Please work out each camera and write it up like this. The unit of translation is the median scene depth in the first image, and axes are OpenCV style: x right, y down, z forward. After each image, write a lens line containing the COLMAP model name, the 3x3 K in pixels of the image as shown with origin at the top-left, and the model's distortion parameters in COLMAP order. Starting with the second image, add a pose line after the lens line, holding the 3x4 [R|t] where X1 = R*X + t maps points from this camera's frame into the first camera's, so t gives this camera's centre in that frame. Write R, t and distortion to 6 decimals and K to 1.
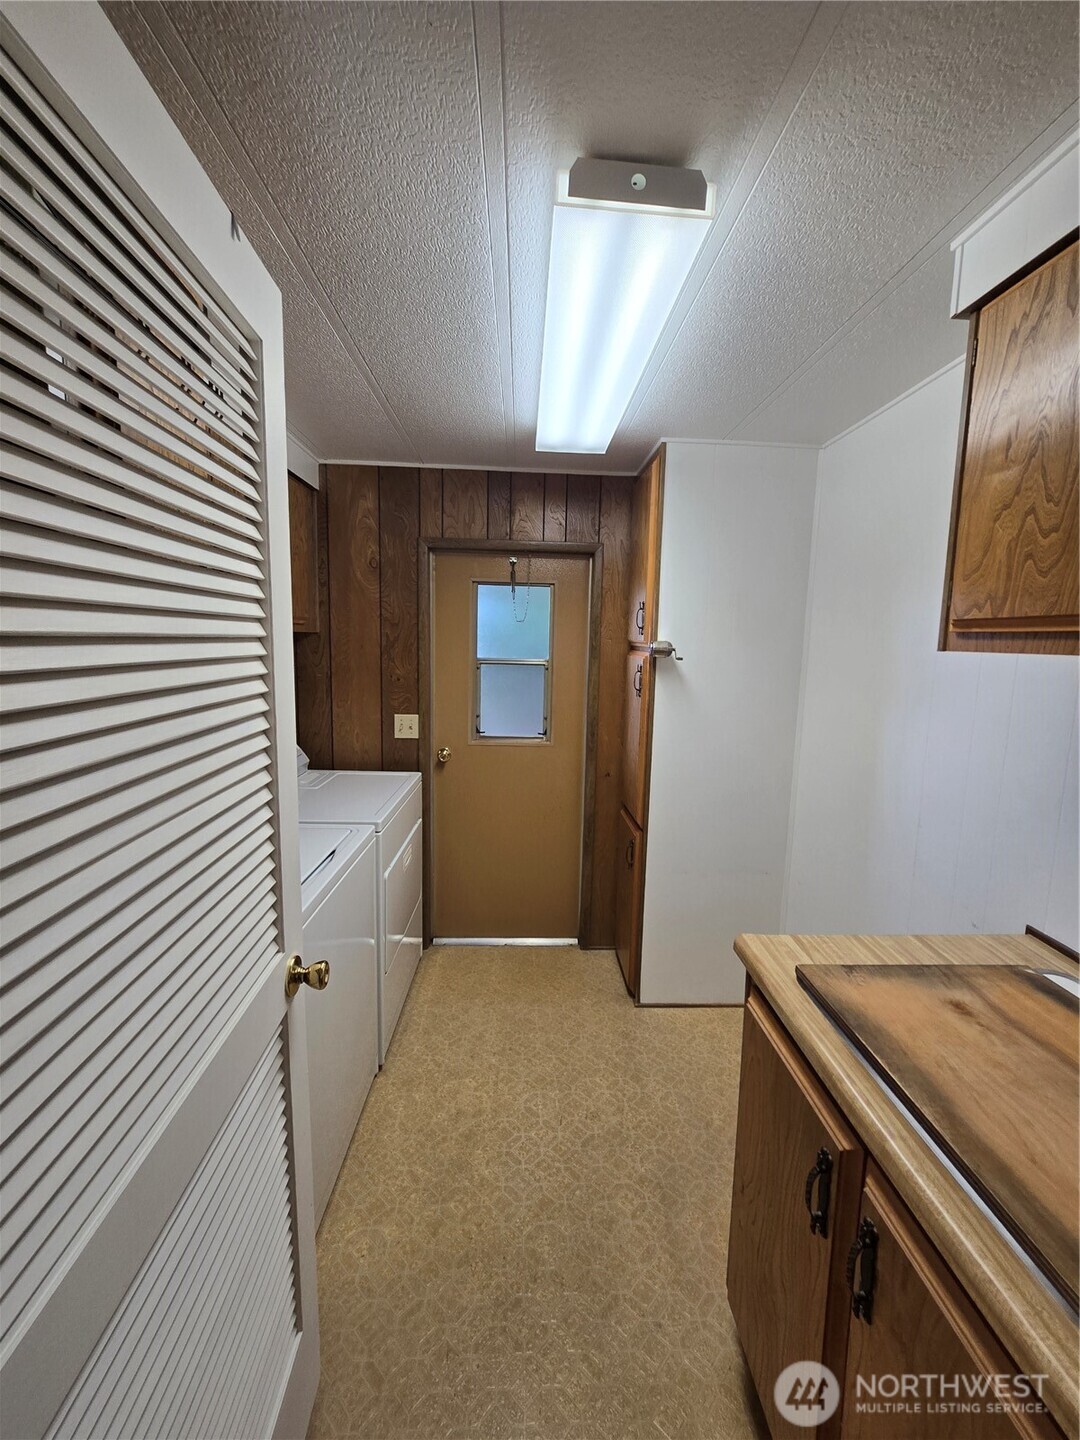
lens RADIAL K [[589.7, 0, 546.2], [0, 589.7, 710.9], [0, 0, 1]] dist [-0.006354, 0.001244]
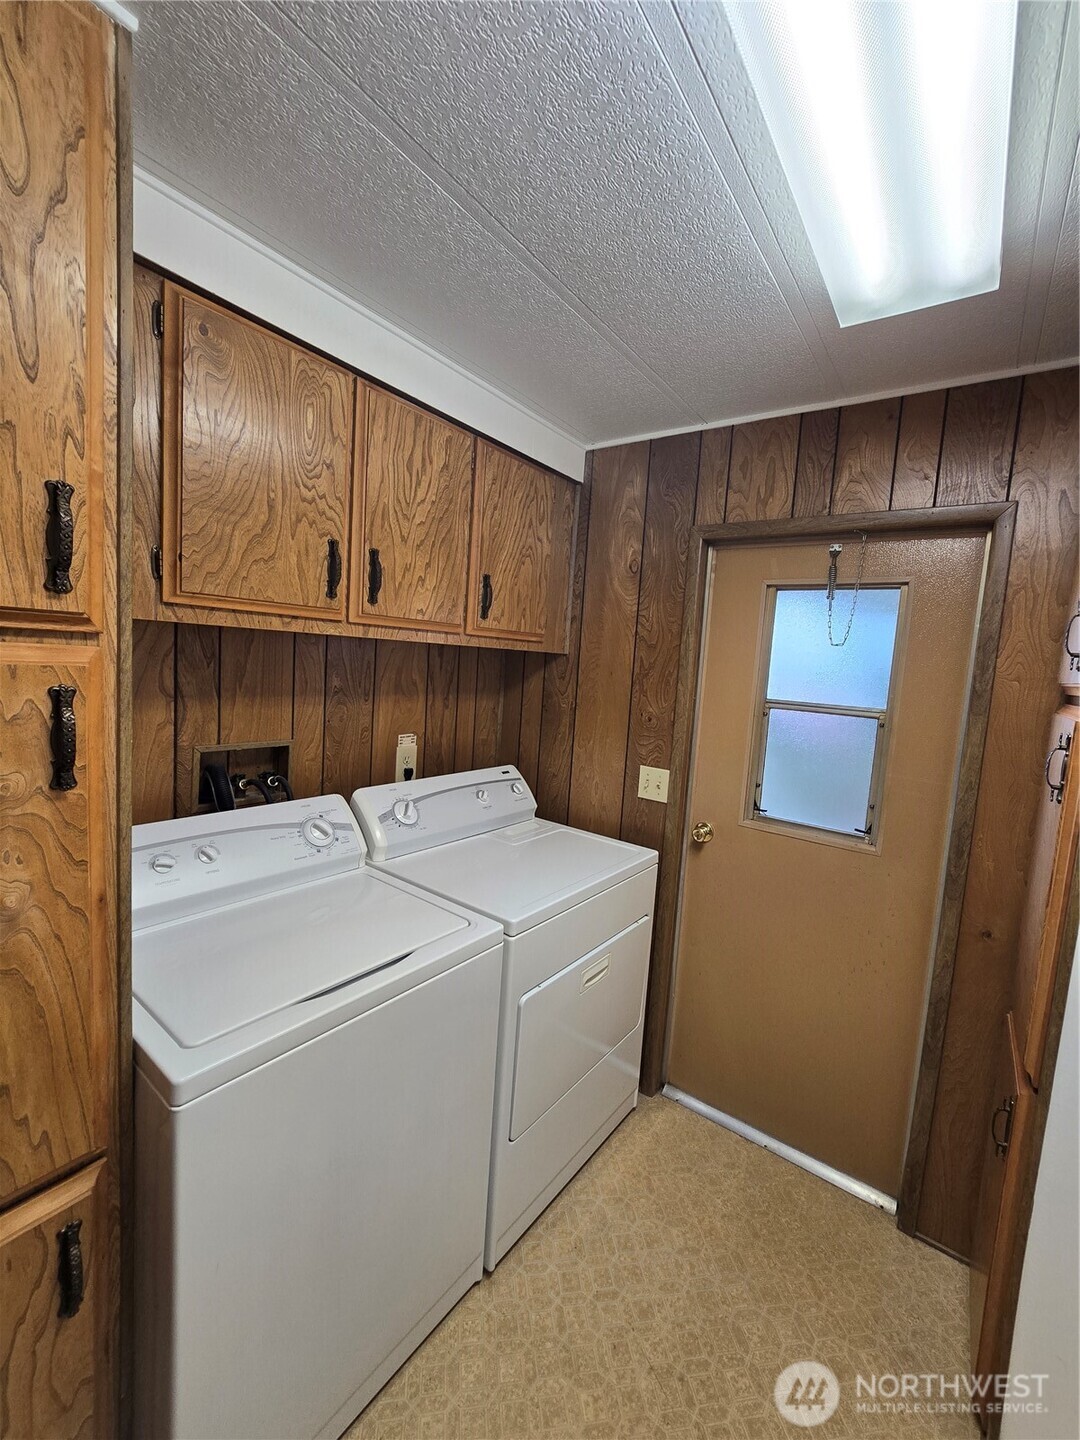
lens RADIAL K [[589.7, 0, 547.9], [0, 589.7, 713.9], [0, 0, 1]] dist [-0.006354, 0.001244]
pose [[0.781651, 0.085288, -0.617858, 0.108813], [-0.123798, 0.992113, -0.019666, -0.030229], [0.611307, 0.091861, 0.786044, 0.337349]]
